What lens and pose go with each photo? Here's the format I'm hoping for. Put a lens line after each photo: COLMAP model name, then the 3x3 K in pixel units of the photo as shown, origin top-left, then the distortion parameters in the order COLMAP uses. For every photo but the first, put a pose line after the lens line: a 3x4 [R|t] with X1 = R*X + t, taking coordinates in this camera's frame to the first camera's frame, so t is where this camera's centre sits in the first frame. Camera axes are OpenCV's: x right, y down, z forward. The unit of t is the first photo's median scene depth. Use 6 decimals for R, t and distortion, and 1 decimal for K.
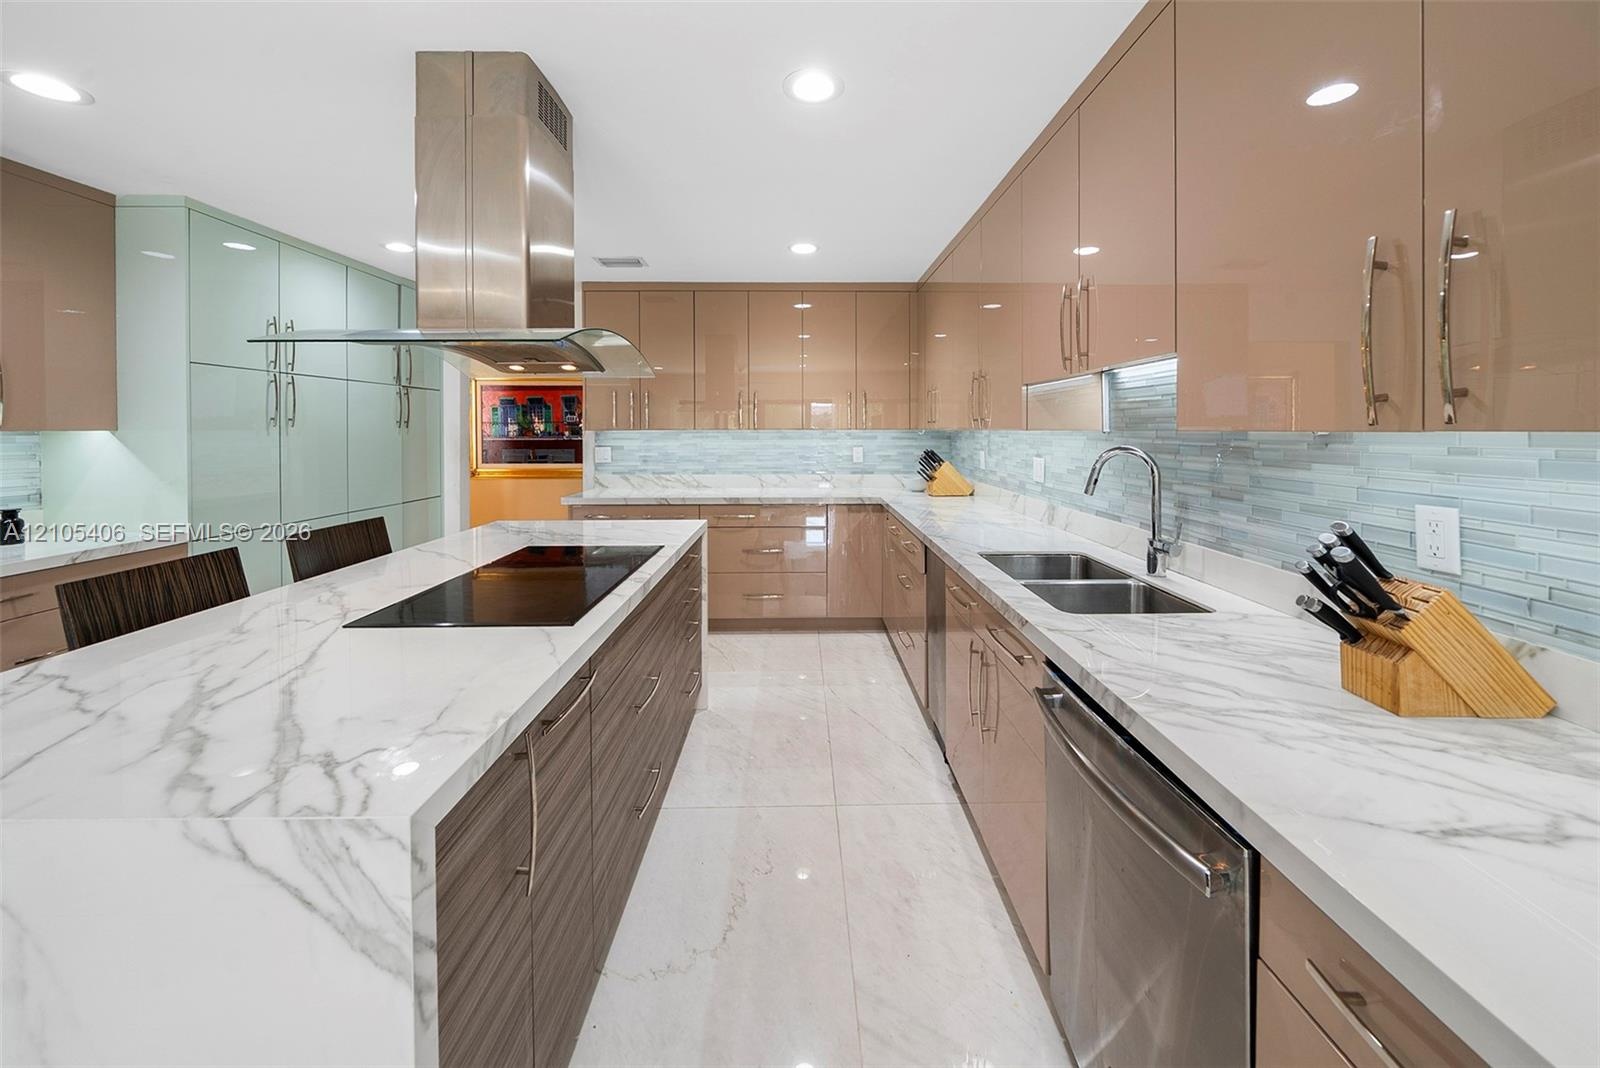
lens RADIAL K [[595.6, 0, 796.3], [0, 595.6, 432.5], [0, 0, 1]] dist [-0.000631, -0.000095]
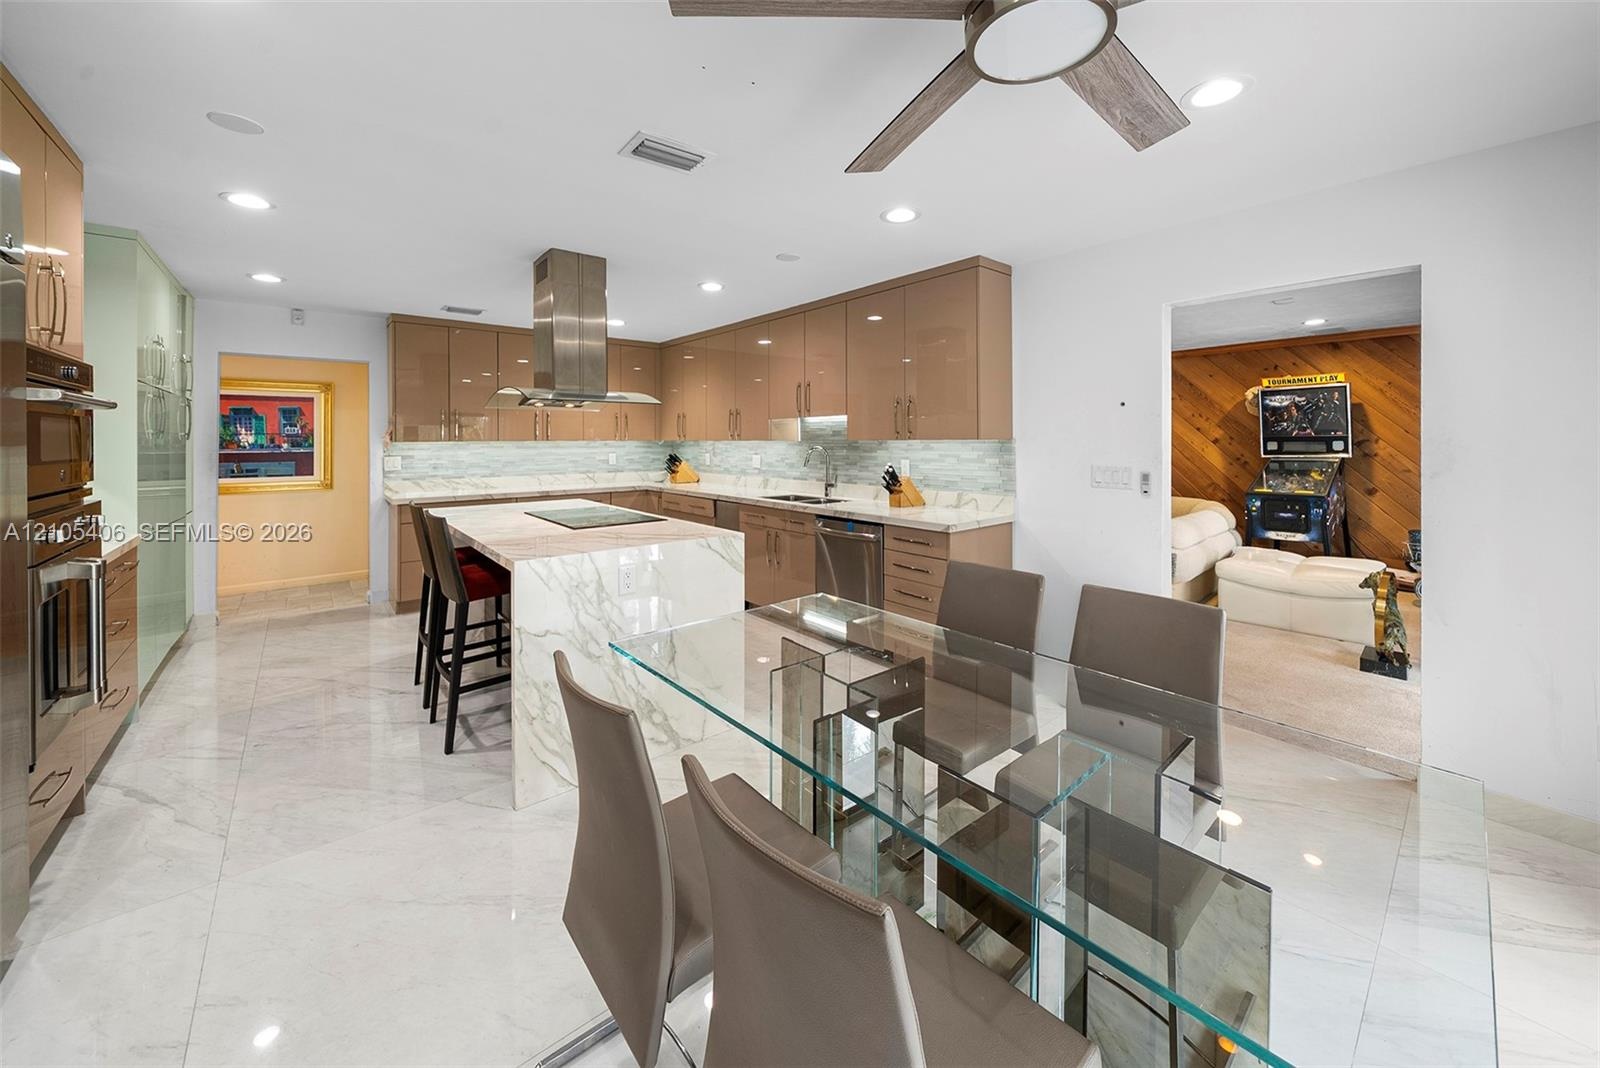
lens RADIAL K [[595.6, 0, 796.3], [0, 595.6, 432.5], [0, 0, 1]] dist [-0.000631, -0.000095]
pose [[0.781874, 0.006229, 0.623406, -0.499471], [0.005780, 0.999835, -0.017240, 0.002733], [-0.623410, 0.017083, 0.781708, -0.419773]]
